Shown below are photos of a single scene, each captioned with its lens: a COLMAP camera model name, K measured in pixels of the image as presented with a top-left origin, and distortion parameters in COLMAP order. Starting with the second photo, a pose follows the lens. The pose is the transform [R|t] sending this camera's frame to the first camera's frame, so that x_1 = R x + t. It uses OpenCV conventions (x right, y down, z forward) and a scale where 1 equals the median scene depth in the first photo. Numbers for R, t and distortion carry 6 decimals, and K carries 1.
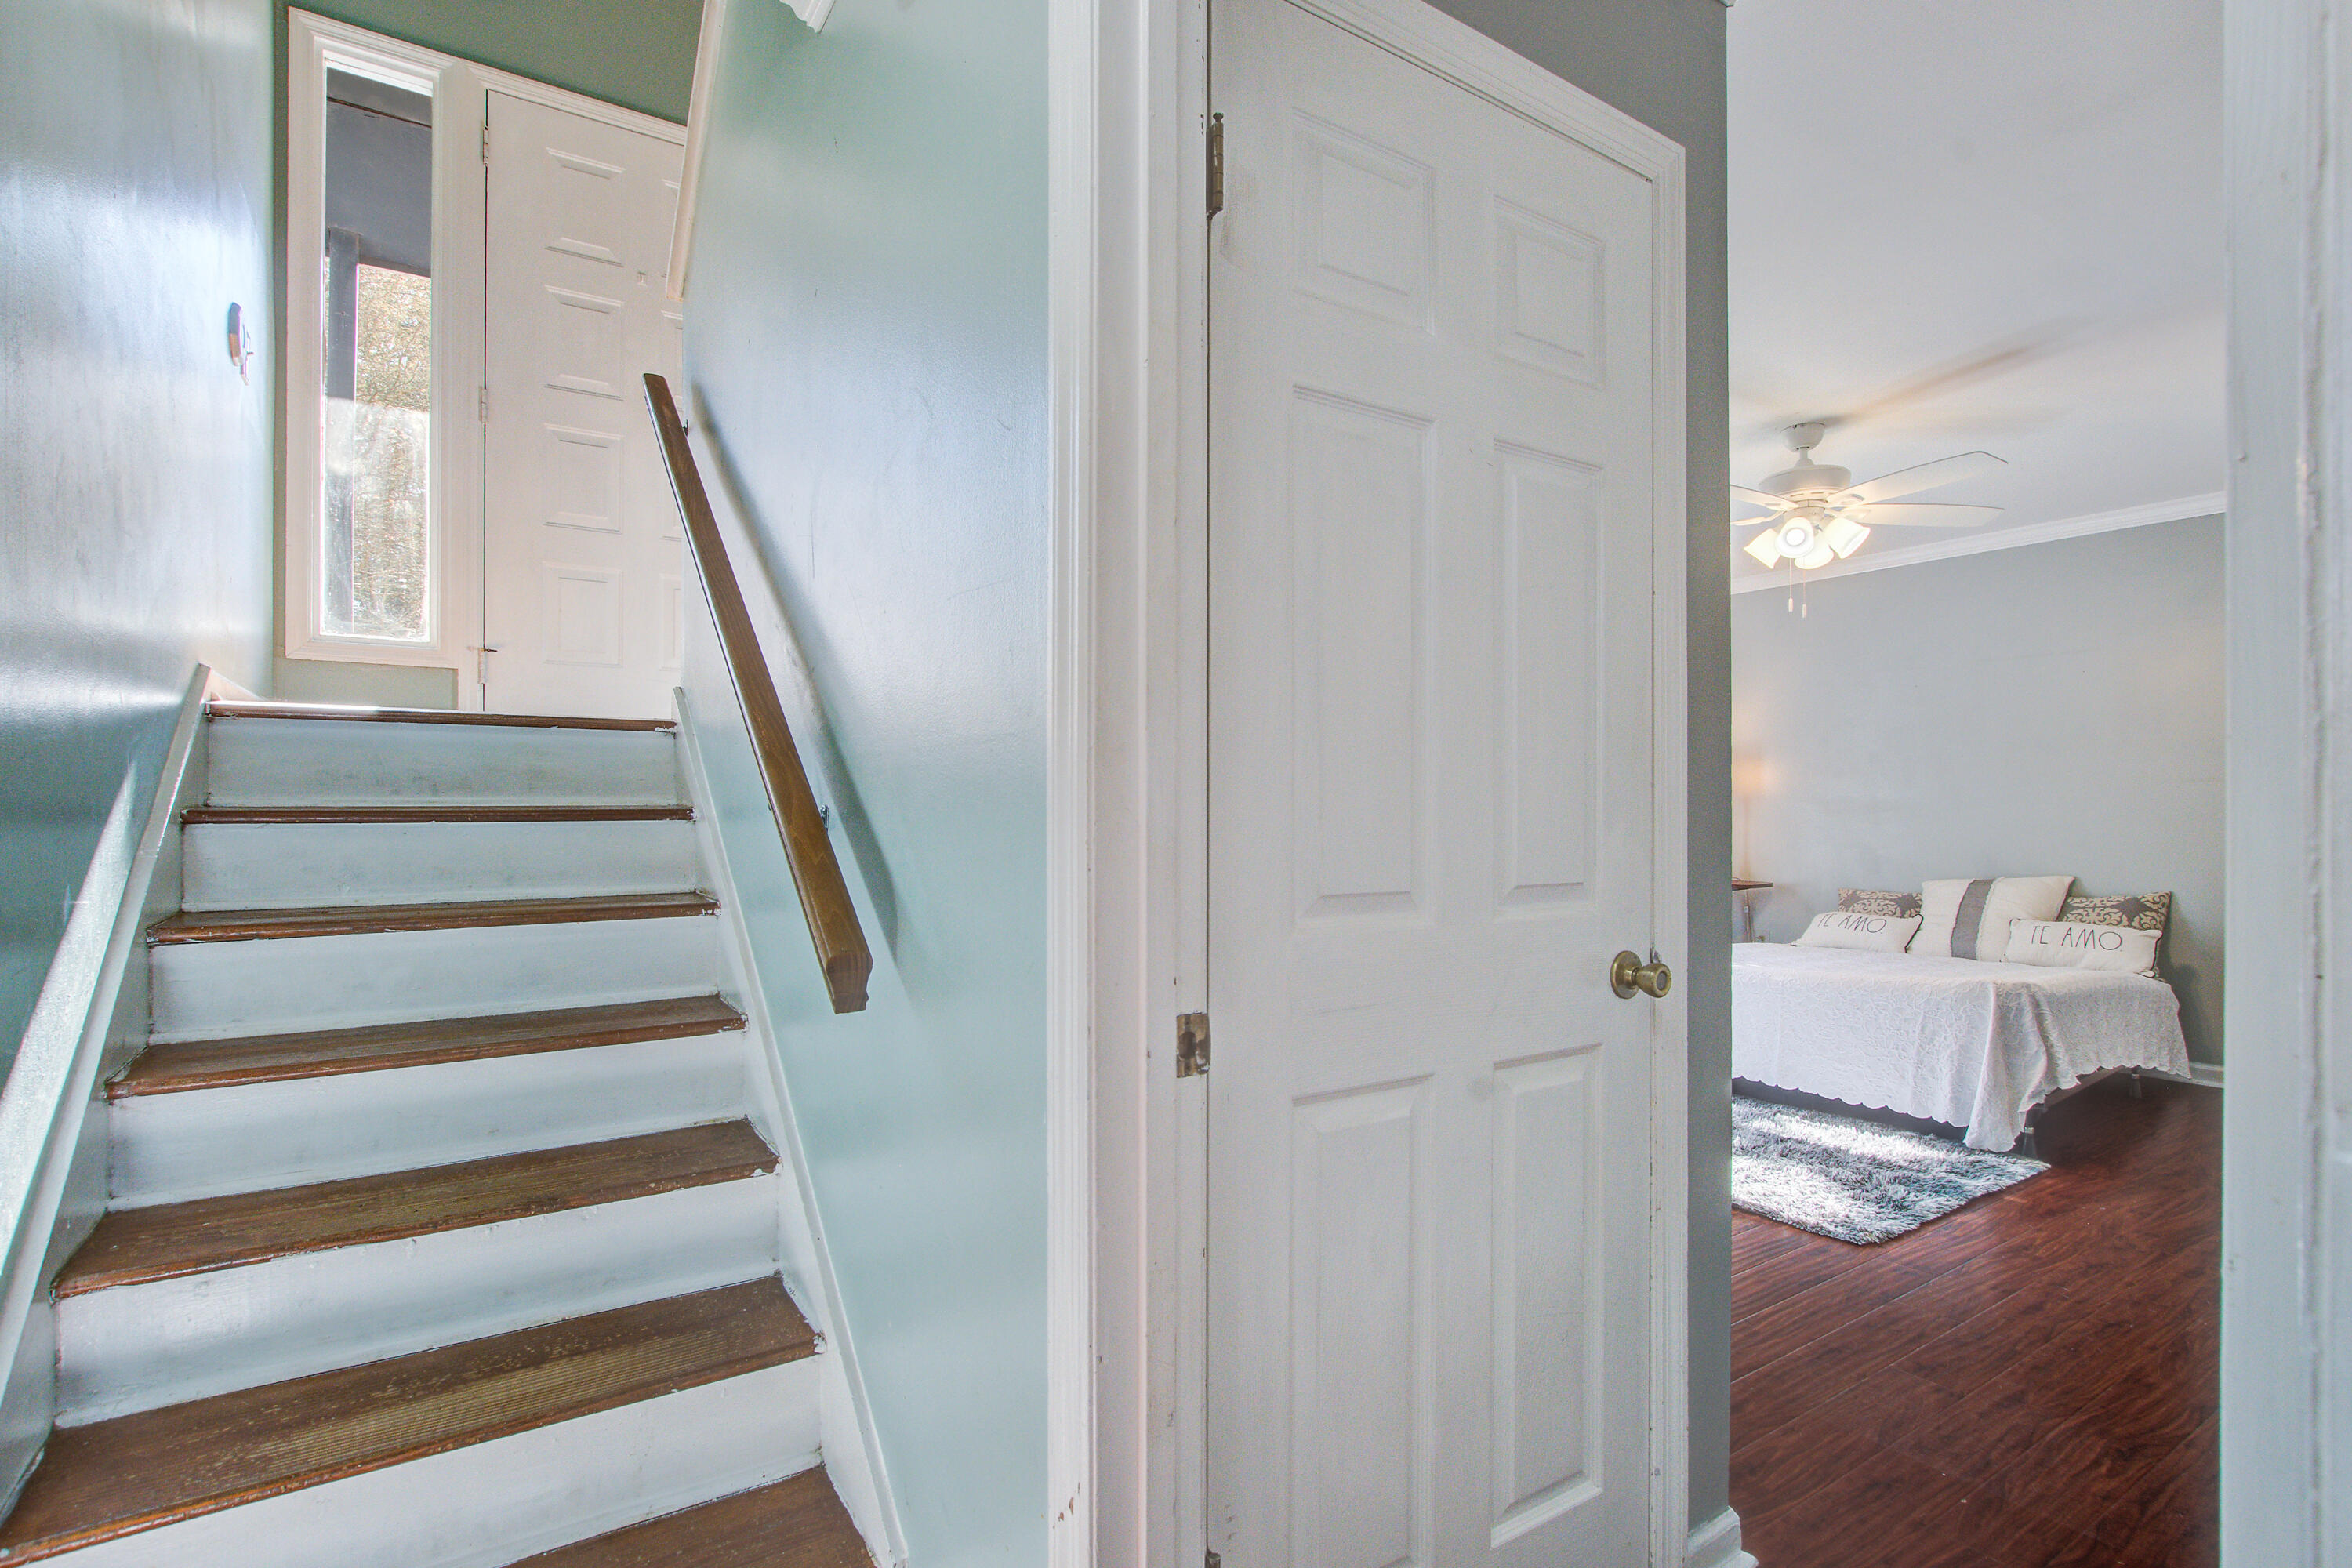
lens RADIAL K [[1085.0, 0, 1176.8], [0, 1085.0, 797.6], [0, 0, 1]] dist [-0.015207, -0.001567]
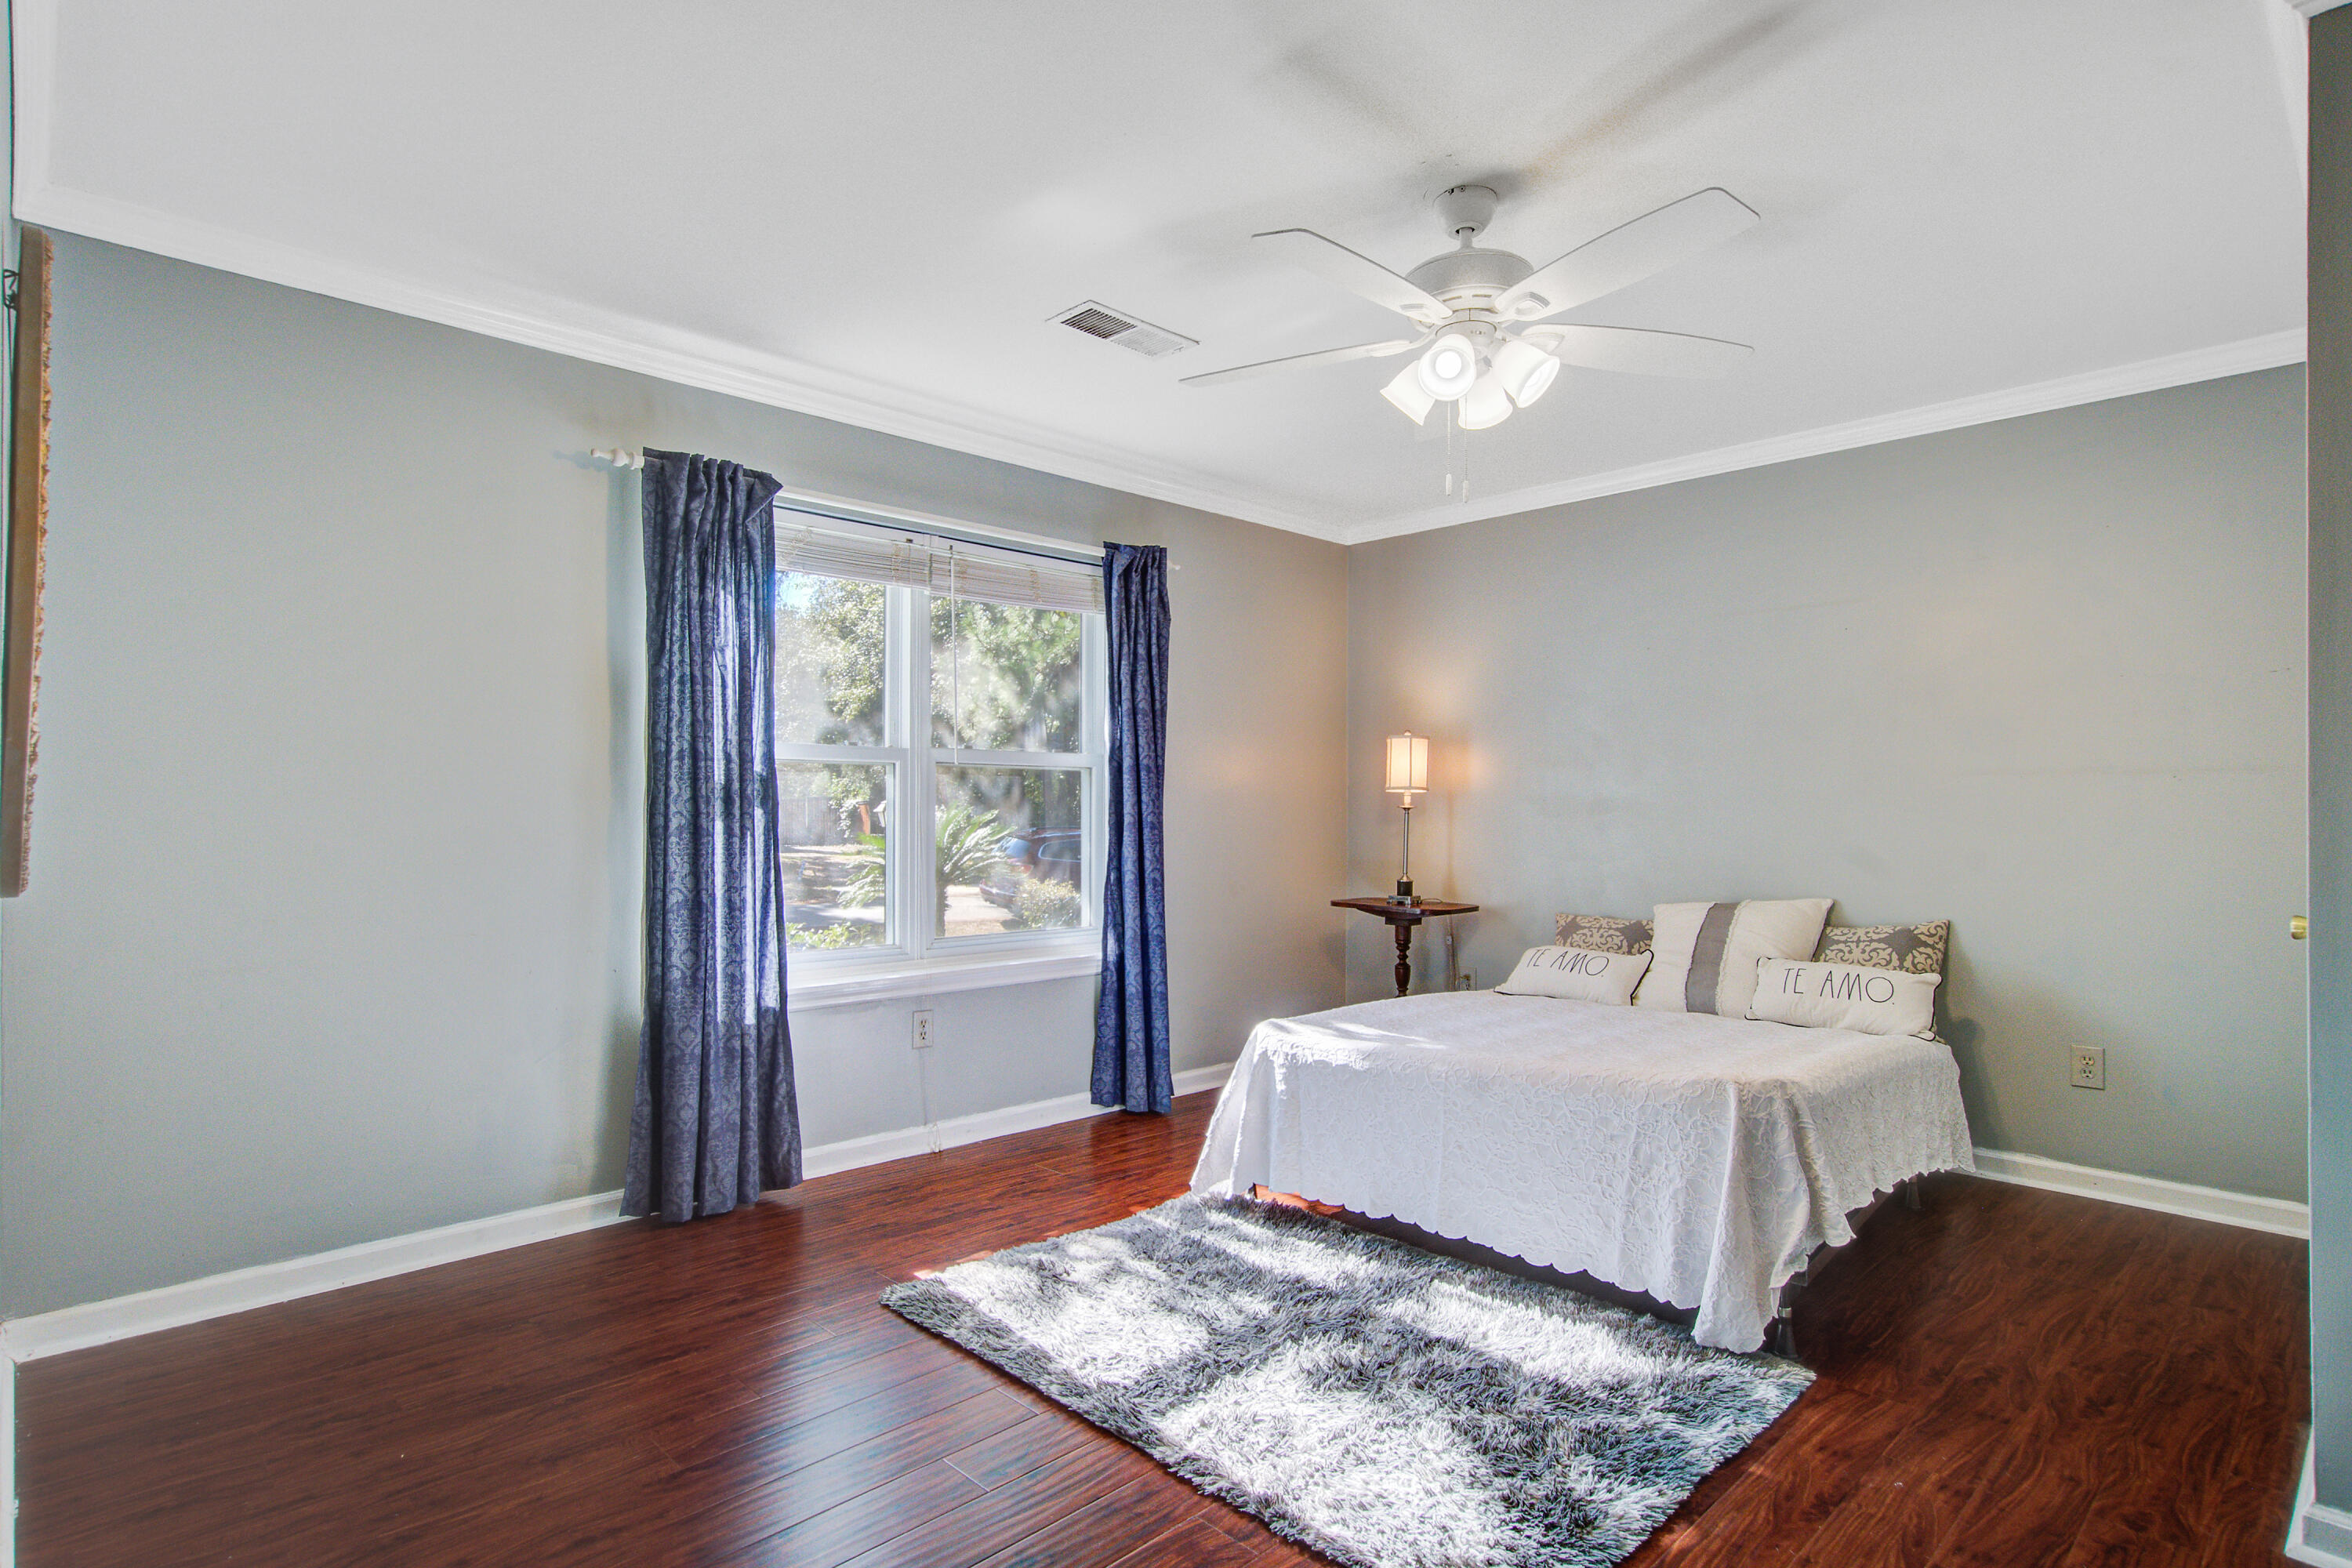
lens RADIAL K [[1189.1, 0, 1174.0], [0, 1189.1, 786.5], [0, 0, 1]] dist [0.001248, -0.005264]
pose [[0.979290, 0.010190, 0.202205, 0.281936], [-0.008629, 0.999926, -0.008598, 0.006149], [-0.202278, 0.006675, 0.979305, 0.364537]]
